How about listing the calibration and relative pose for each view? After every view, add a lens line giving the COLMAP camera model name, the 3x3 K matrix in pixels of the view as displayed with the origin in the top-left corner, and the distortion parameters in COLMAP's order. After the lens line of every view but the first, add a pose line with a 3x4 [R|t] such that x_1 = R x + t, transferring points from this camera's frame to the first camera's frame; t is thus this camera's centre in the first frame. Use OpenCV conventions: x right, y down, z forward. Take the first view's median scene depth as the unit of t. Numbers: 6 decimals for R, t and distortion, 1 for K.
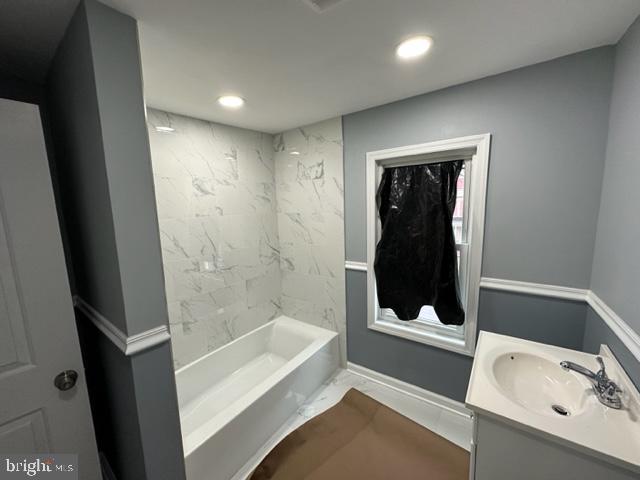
lens RADIAL K [[254.0, 0, 309.9], [0, 254.0, 247.4], [0, 0, 1]] dist [-0.003377, 0.000411]
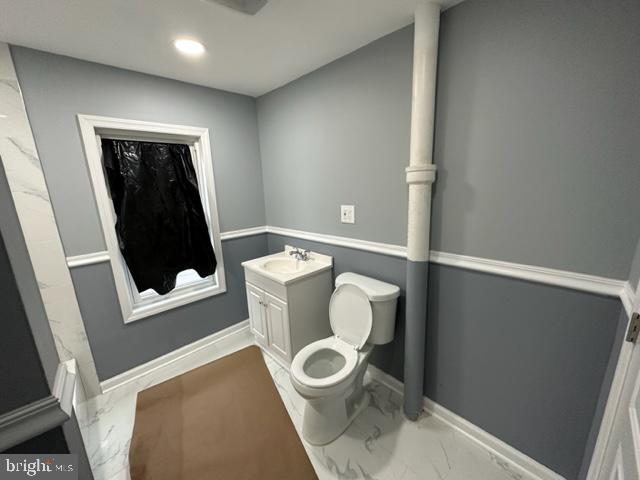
lens RADIAL K [[254.0, 0, 319.8], [0, 254.0, 238.1], [0, 0, 1]] dist [-0.003377, 0.000411]
pose [[0.171703, -0.200028, 0.964628, -0.491397], [0.170812, 0.970384, 0.170817, -0.002280], [-0.970228, 0.135440, 0.200785, 0.156847]]
